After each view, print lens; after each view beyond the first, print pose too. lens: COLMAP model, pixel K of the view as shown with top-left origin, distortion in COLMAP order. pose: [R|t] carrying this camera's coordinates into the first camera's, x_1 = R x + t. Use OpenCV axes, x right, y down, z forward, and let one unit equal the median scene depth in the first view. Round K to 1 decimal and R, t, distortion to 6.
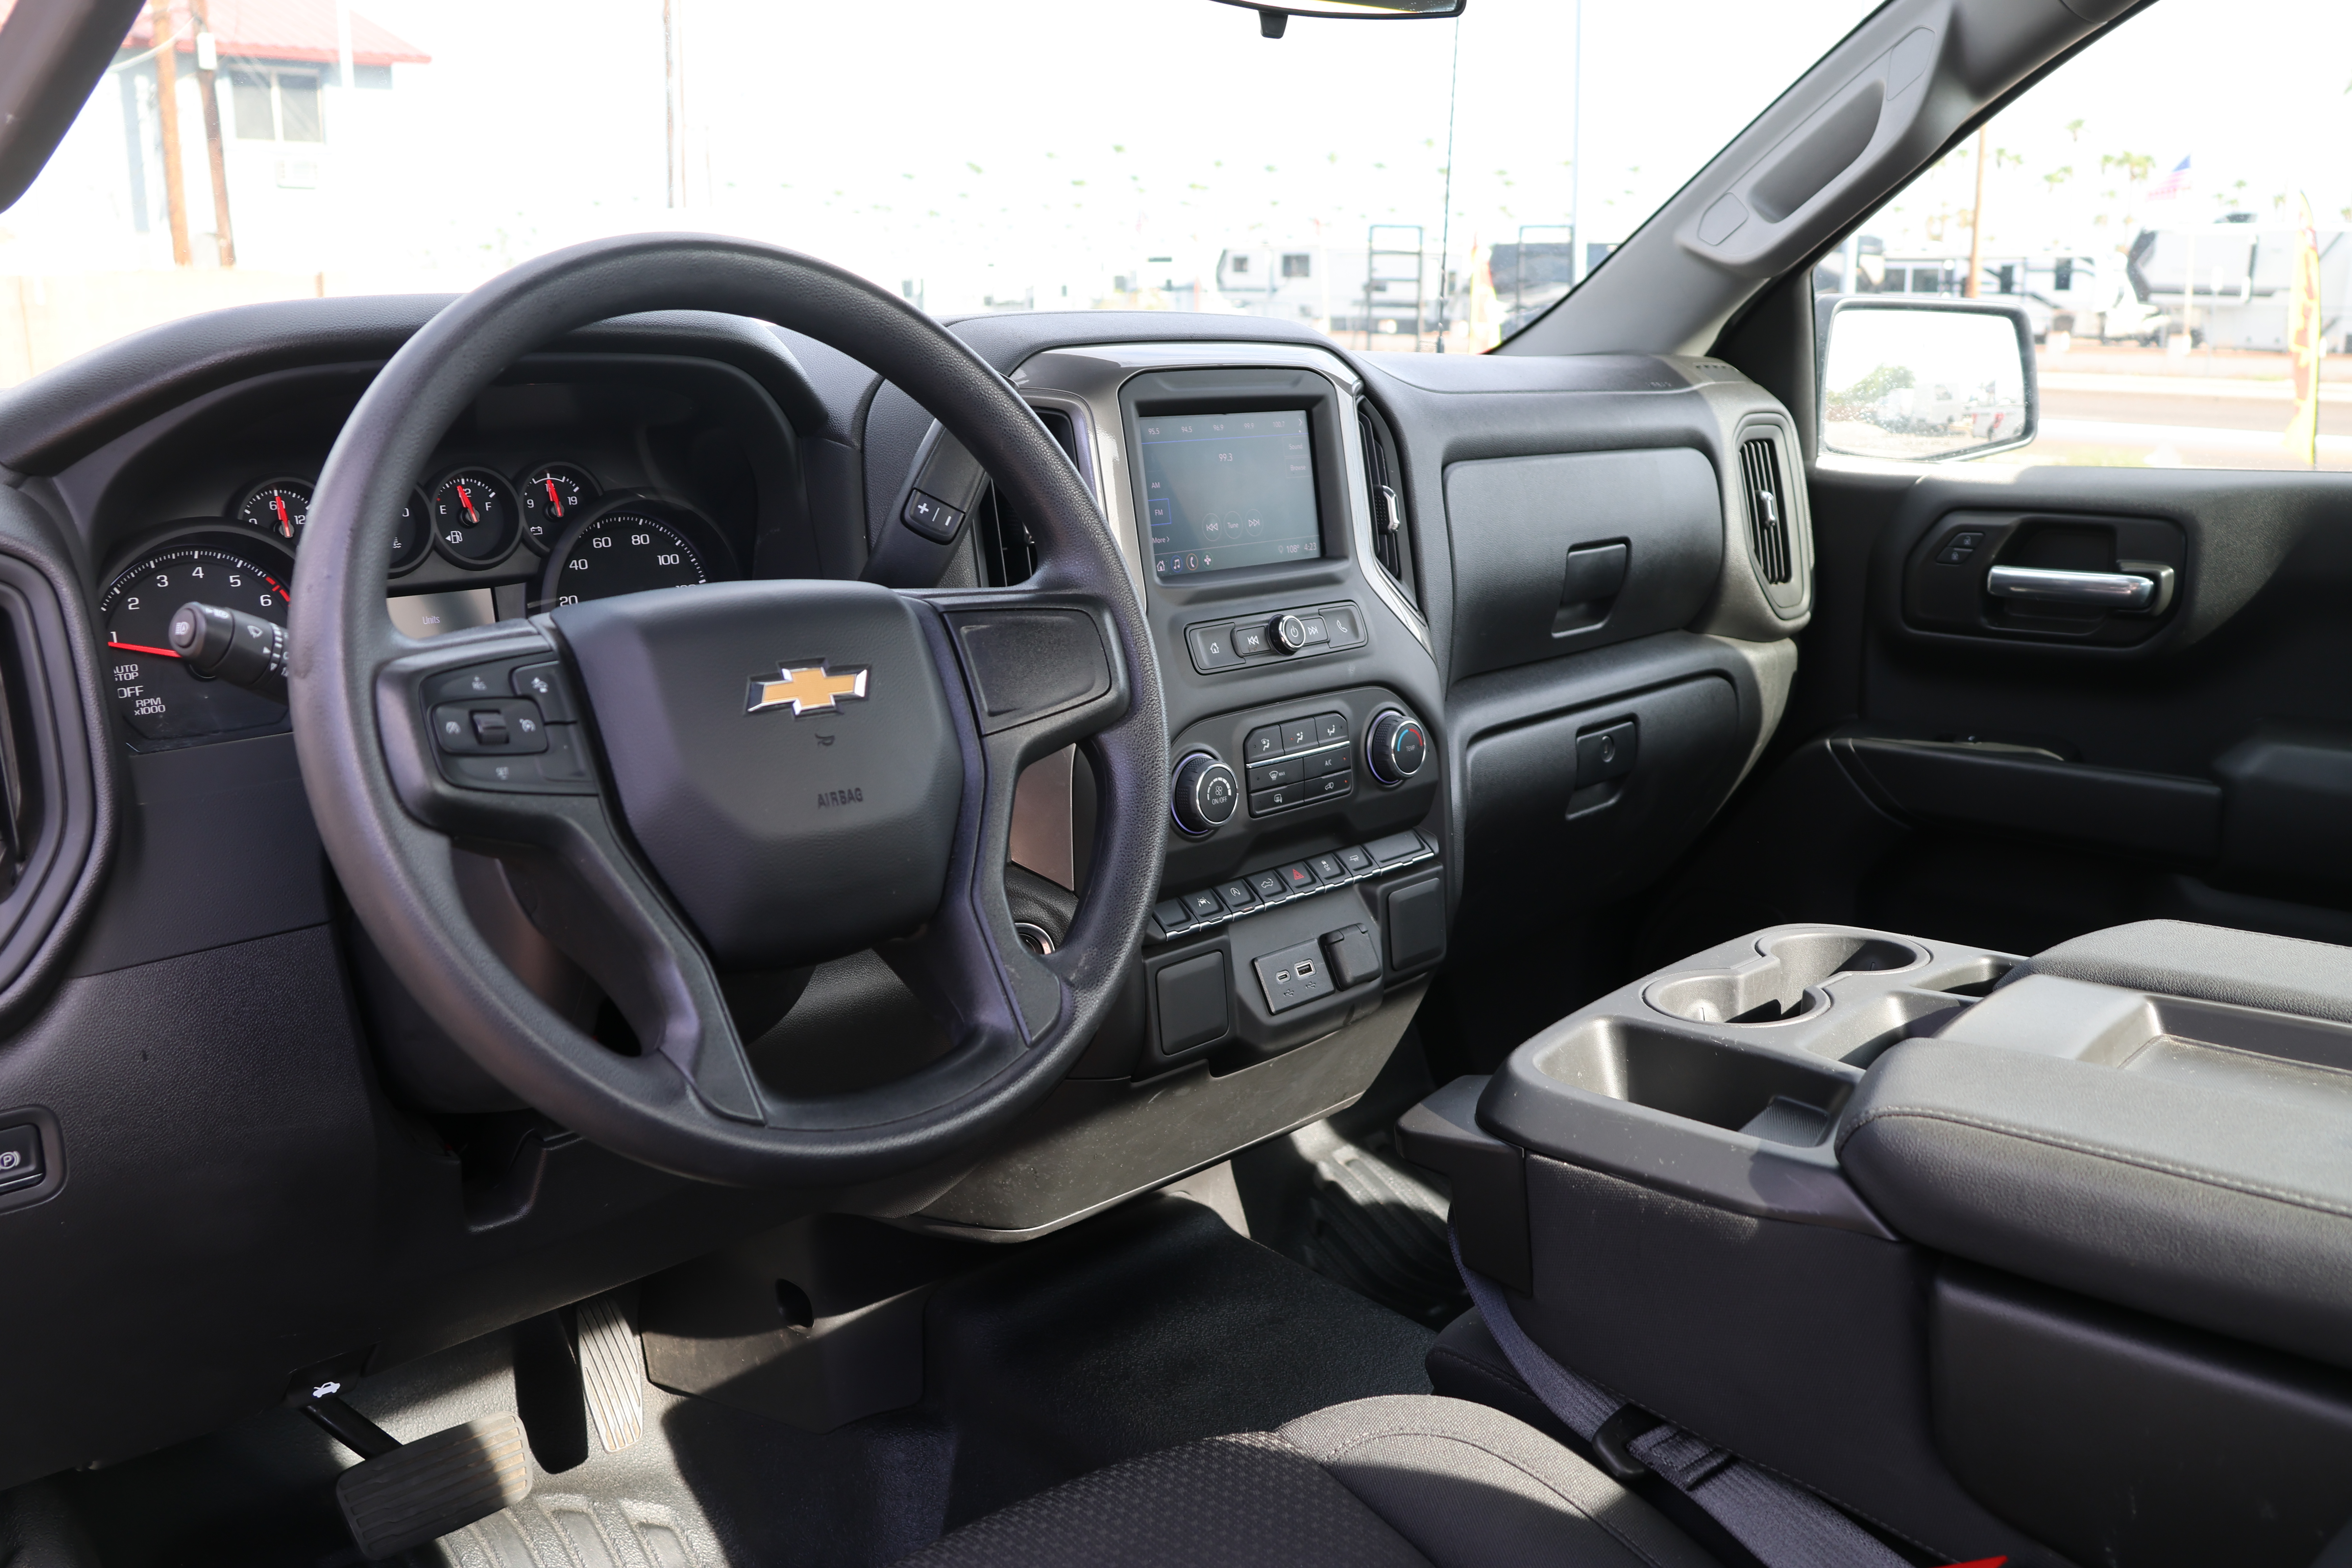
lens RADIAL K [[1985.1, 0, 1176.6], [0, 1985.1, 754.5], [0, 0, 1]] dist [-0.077525, -0.000055]
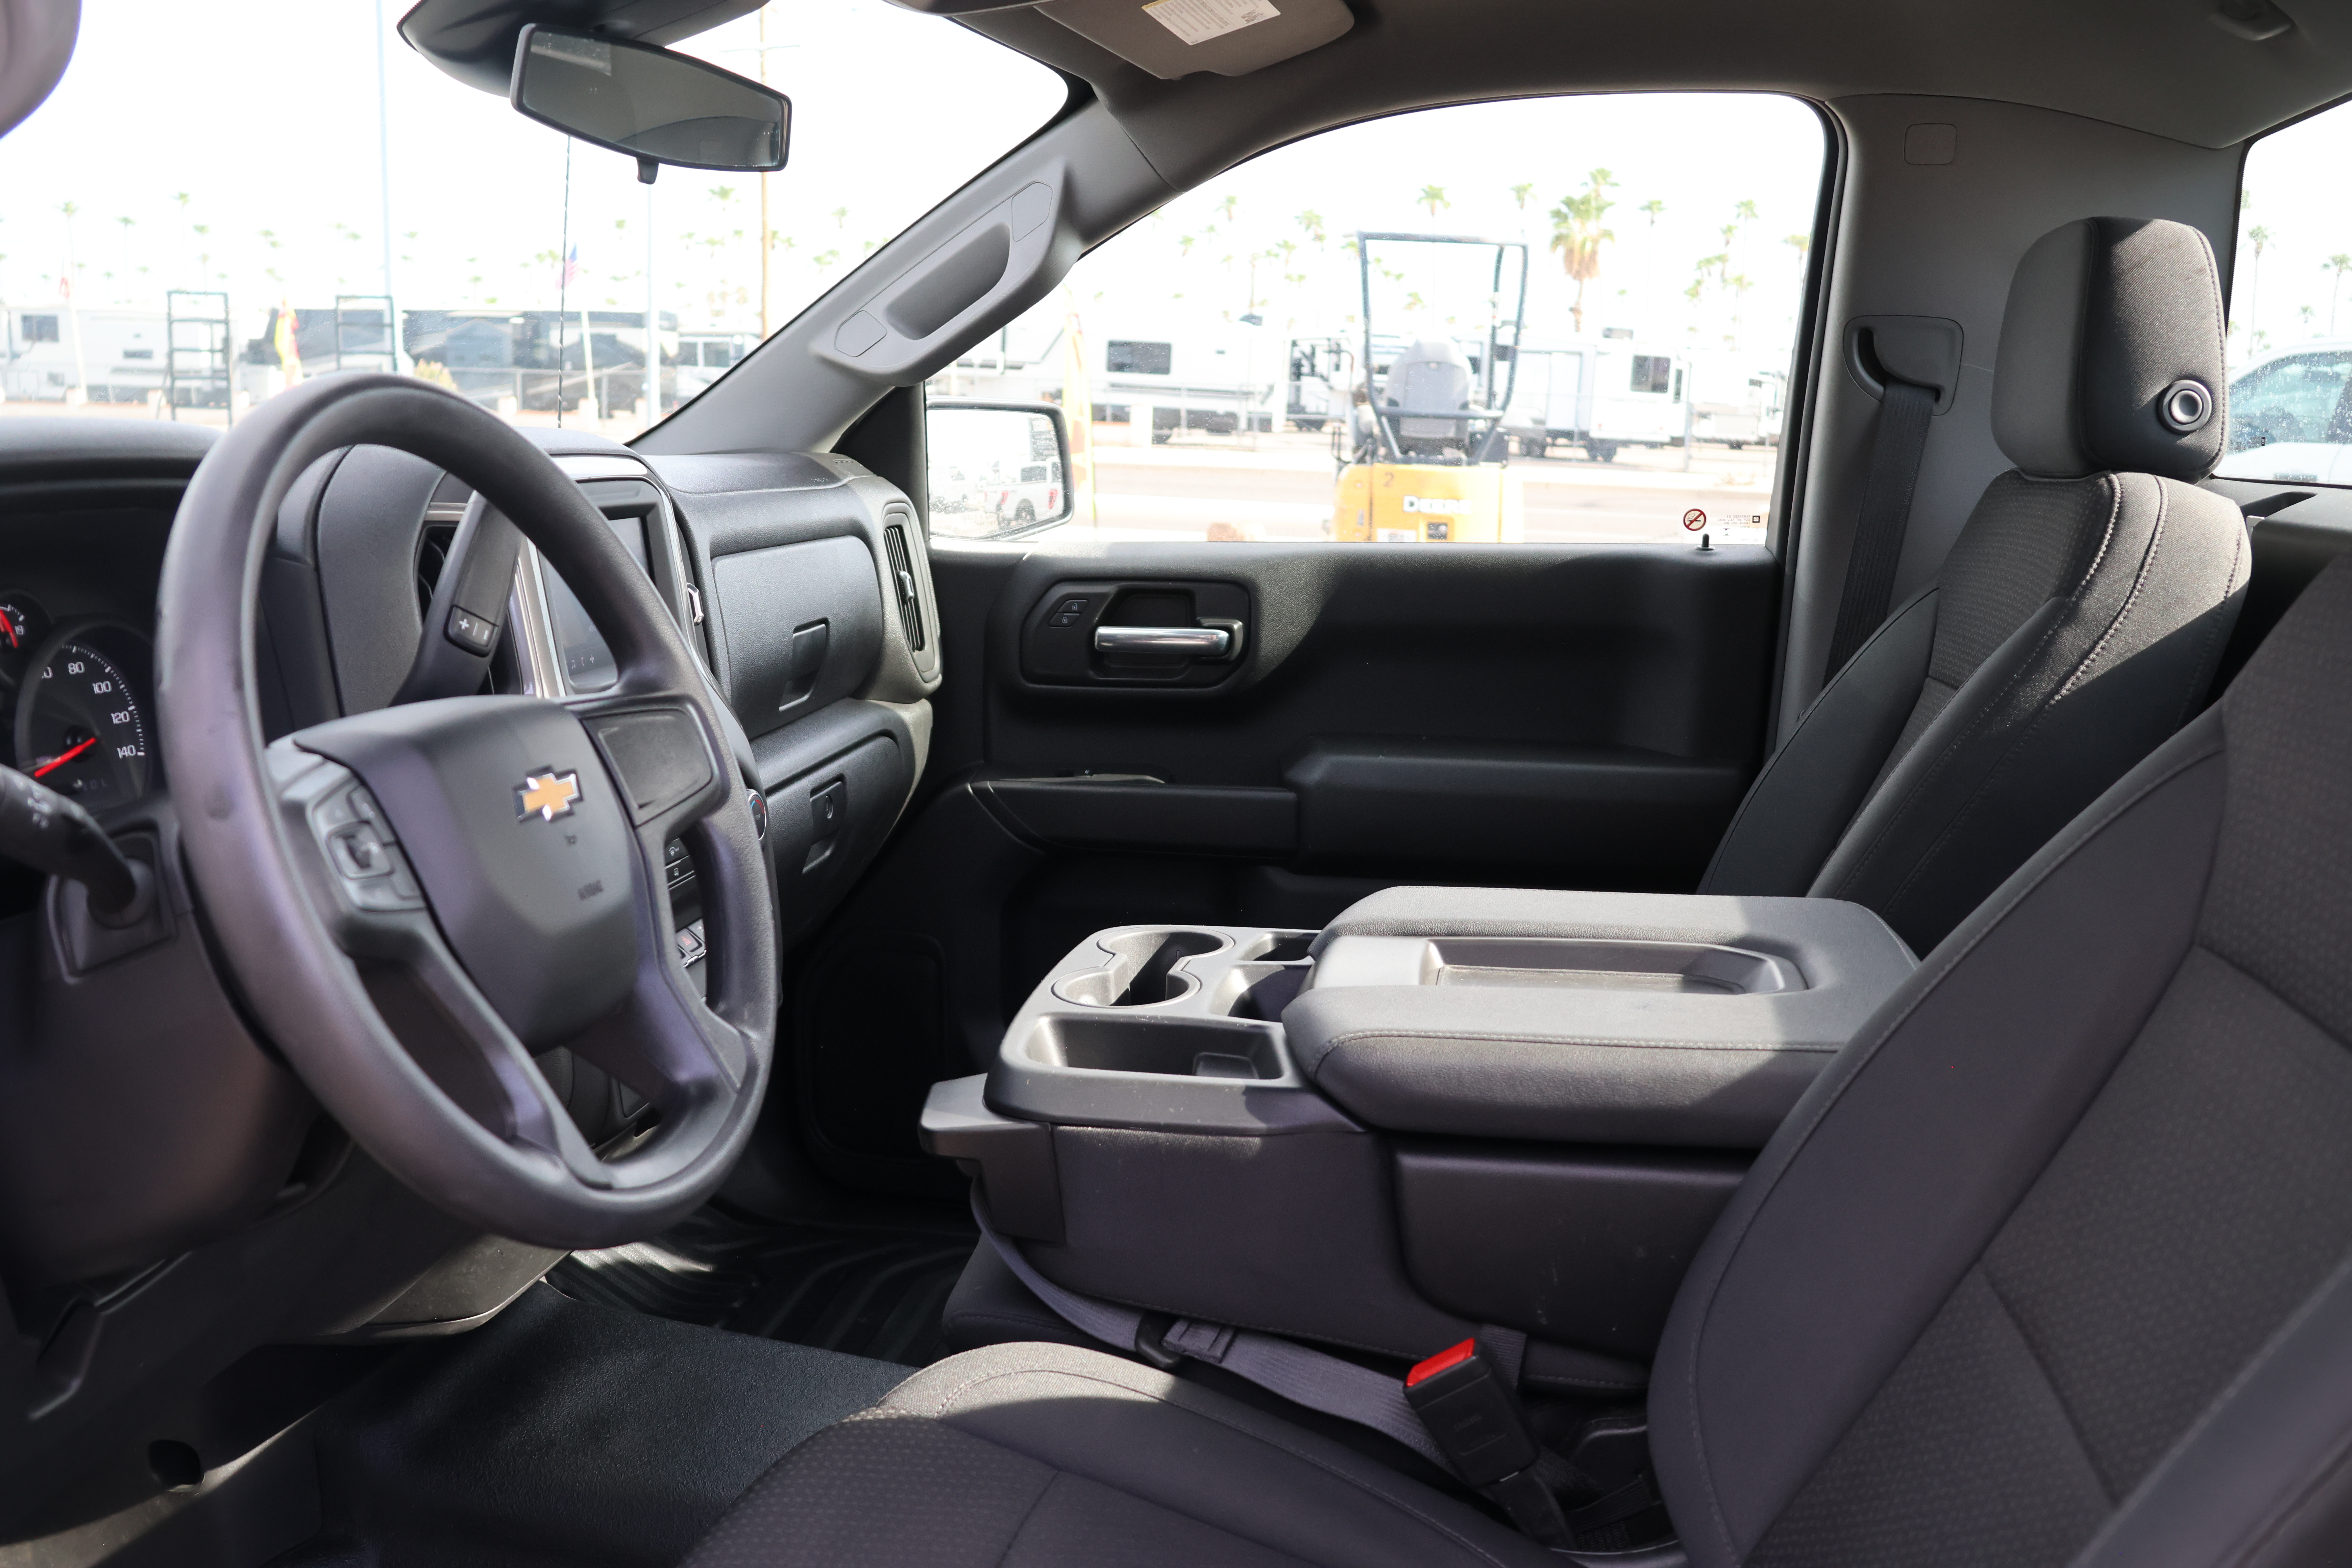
lens RADIAL K [[1978.7, 0, 1176.0], [0, 1978.7, 784.0], [0, 0, 1]] dist [-0.157180, 0.141278]
pose [[0.839608, -0.083445, 0.536745, -0.222020], [0.093428, 0.995589, 0.008634, -0.007439], [-0.535097, 0.042898, 0.843700, -0.044588]]
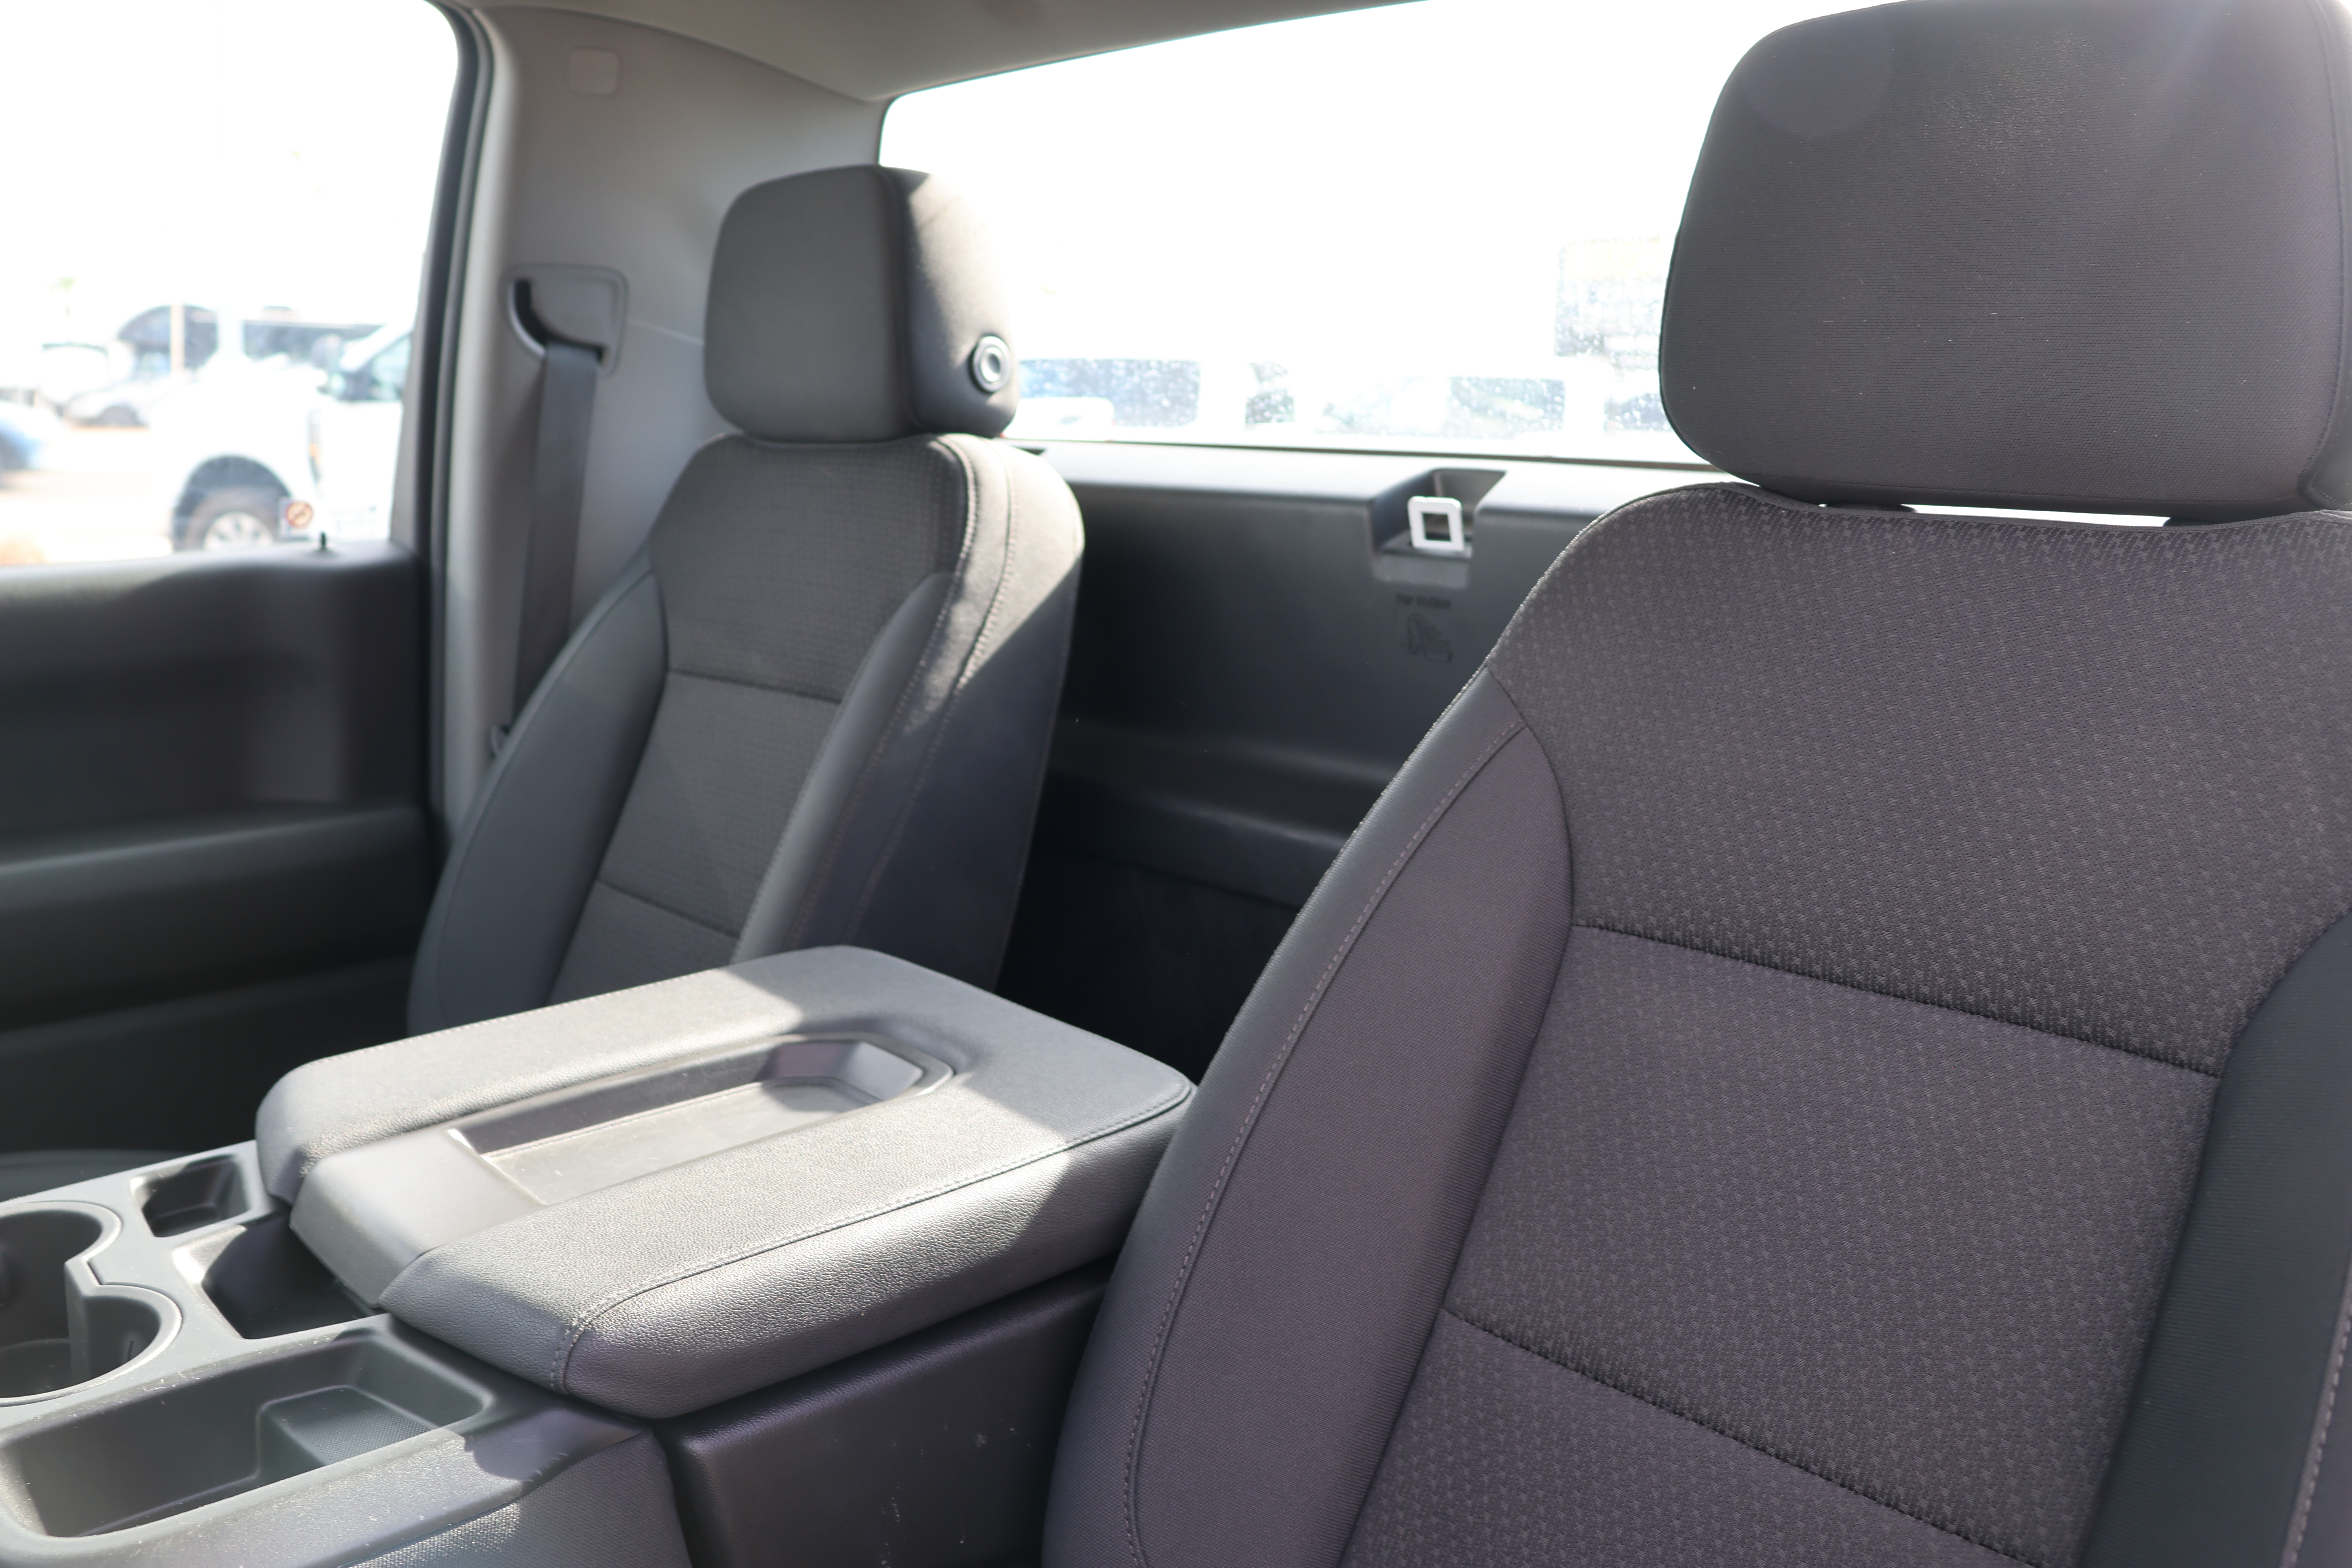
lens RADIAL K [[1978.7, 0, 1176.0], [0, 1978.7, 784.0], [0, 0, 1]] dist [-0.157180, 0.141278]
pose [[0.078018, -0.197350, 0.977224, -0.233844], [0.198239, 0.963709, 0.178794, -0.086647], [-0.977044, 0.179774, 0.114309, 0.281675]]
